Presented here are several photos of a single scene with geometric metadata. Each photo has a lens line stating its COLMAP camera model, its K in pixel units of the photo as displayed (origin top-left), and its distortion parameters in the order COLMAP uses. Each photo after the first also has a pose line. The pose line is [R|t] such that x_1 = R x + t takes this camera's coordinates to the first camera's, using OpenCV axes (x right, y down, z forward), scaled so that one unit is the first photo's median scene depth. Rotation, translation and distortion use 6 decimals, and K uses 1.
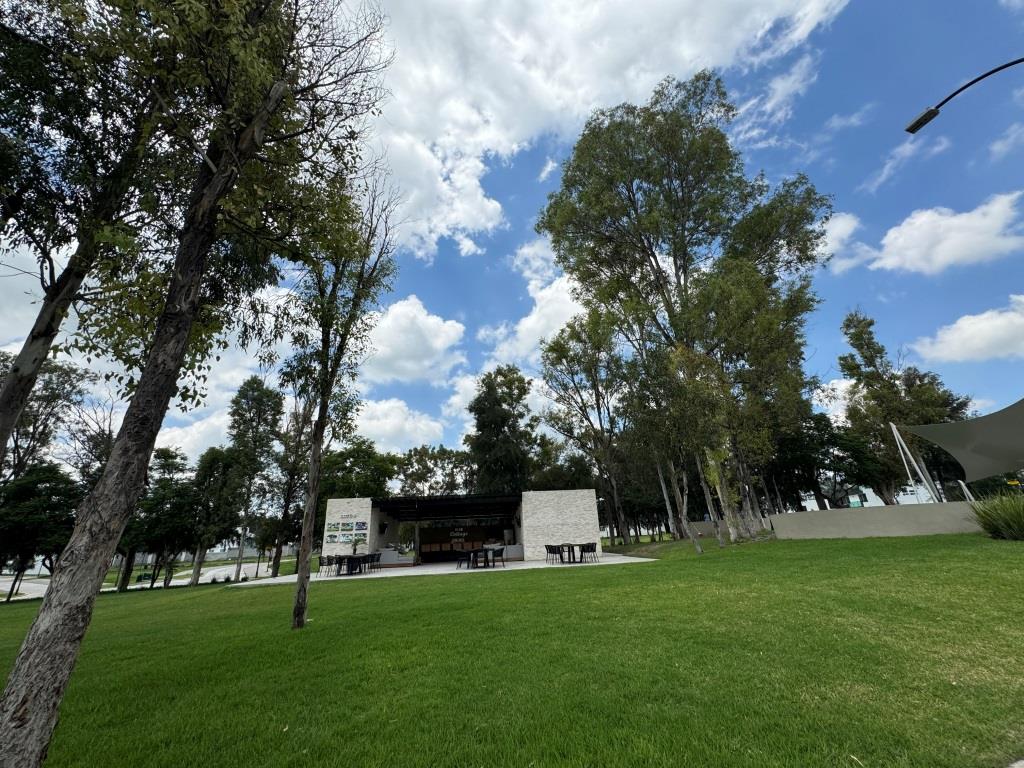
lens RADIAL K [[412.5, 0, 507.3], [0, 412.5, 380.9], [0, 0, 1]] dist [-0.001242, 0.000093]
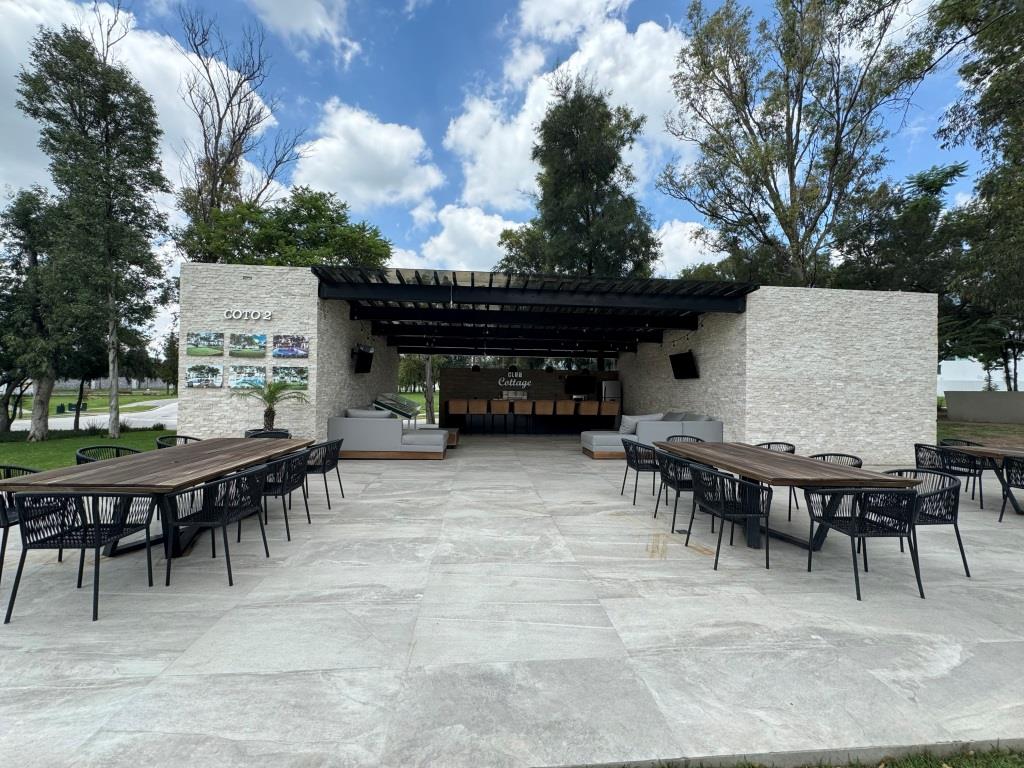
lens RADIAL K [[412.5, 0, 507.3], [0, 412.5, 380.9], [0, 0, 1]] dist [-0.001242, 0.000093]
pose [[0.997895, 0.062208, 0.018317, -0.180272], [-0.064705, 0.936287, 0.345225, 0.248782], [0.004326, -0.345684, 0.938341, 0.671211]]
